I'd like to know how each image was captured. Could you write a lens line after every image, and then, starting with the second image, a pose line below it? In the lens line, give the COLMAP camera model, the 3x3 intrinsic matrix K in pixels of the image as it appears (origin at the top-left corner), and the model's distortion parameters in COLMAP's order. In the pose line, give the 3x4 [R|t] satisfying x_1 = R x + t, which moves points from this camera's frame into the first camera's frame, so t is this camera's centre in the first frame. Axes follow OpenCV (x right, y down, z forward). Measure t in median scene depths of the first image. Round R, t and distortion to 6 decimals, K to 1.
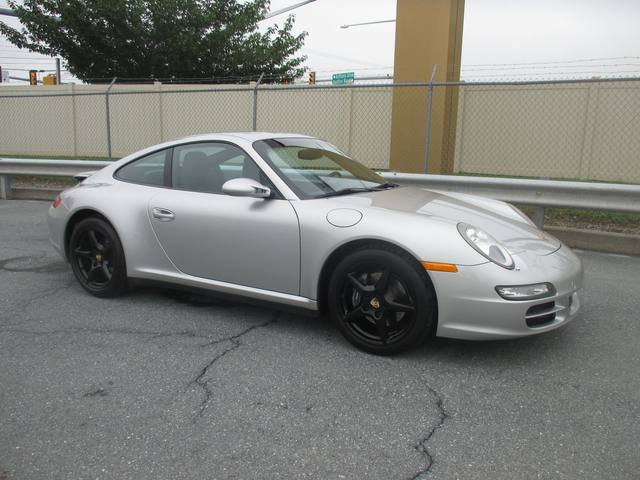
lens RADIAL K [[525.5, 0, 320.0], [0, 525.5, 240.0], [0, 0, 1]] dist [-0.036056, 0.003270]
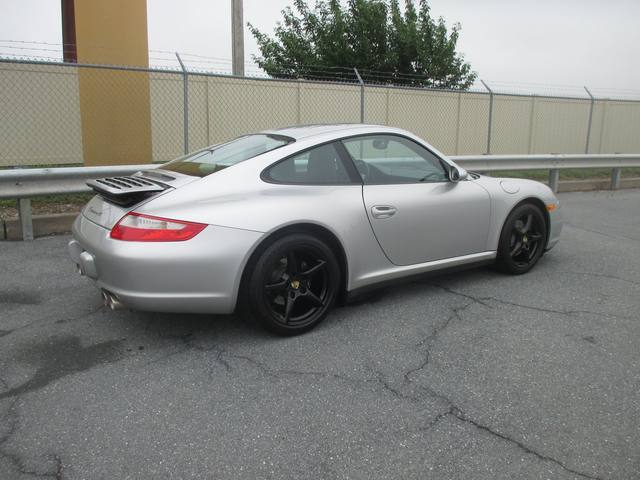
lens RADIAL K [[525.5, 0, 320.0], [0, 525.5, 240.0], [0, 0, 1]] dist [-0.036056, 0.003270]
pose [[0.434985, -0.191314, 0.879879, -1.284778], [0.165248, 0.977533, 0.130854, -0.152140], [-0.885145, 0.088479, 0.456826, 0.715750]]
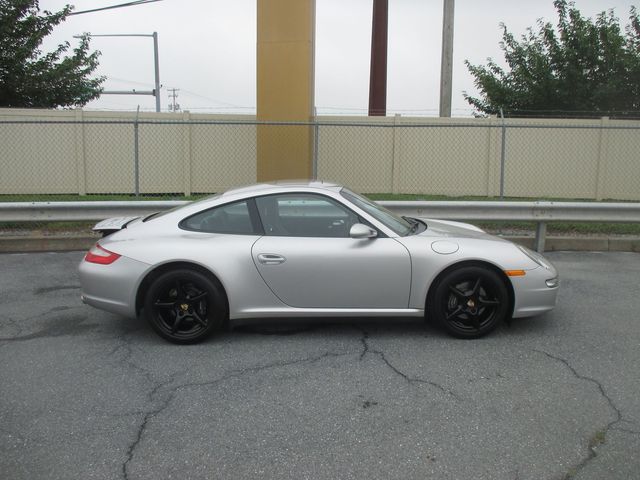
lens RADIAL K [[525.5, 0, 320.0], [0, 525.5, 240.0], [0, 0, 1]] dist [-0.036056, 0.003270]
pose [[0.862911, -0.092743, 0.496774, -0.826442], [0.102179, 0.994732, 0.008218, -0.094614], [-0.494919, 0.043668, 0.867841, -0.054421]]
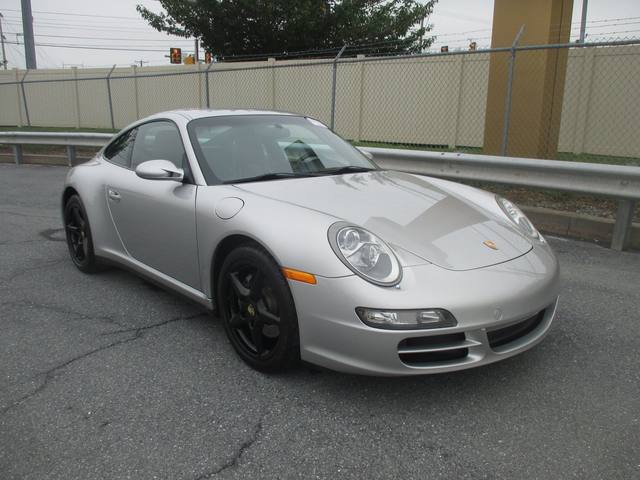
lens RADIAL K [[525.5, 0, 320.0], [0, 525.5, 240.0], [0, 0, 1]] dist [-0.036056, 0.003270]
pose [[0.950874, 0.063898, -0.302913, 0.396535], [-0.050207, 0.997343, 0.052779, -0.038085], [0.305481, -0.034978, 0.951556, 0.192481]]
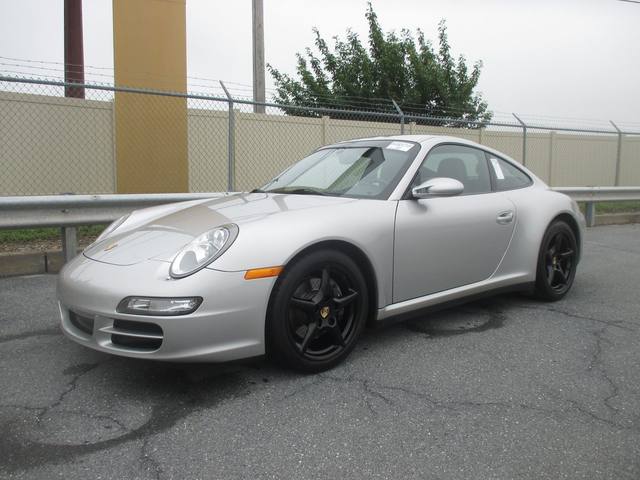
lens RADIAL K [[525.5, 0, 320.0], [0, 525.5, 240.0], [0, 0, 1]] dist [-0.036056, 0.003270]
pose [[0.419889, -0.116406, 0.900079, -1.286020], [0.176520, 0.983276, 0.044819, -0.122704], [-0.890244, 0.140063, 0.433415, 0.985593]]
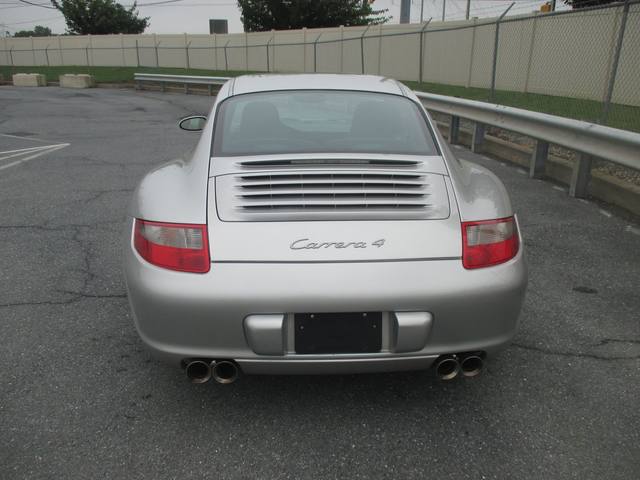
lens RADIAL K [[525.5, 0, 320.0], [0, 525.5, 240.0], [0, 0, 1]] dist [-0.036056, 0.003270]
pose [[0.482083, 0.276017, -0.831511, 0.798314], [-0.160338, 0.960844, 0.225990, -0.199060], [0.861329, 0.024377, 0.507462, 0.835712]]
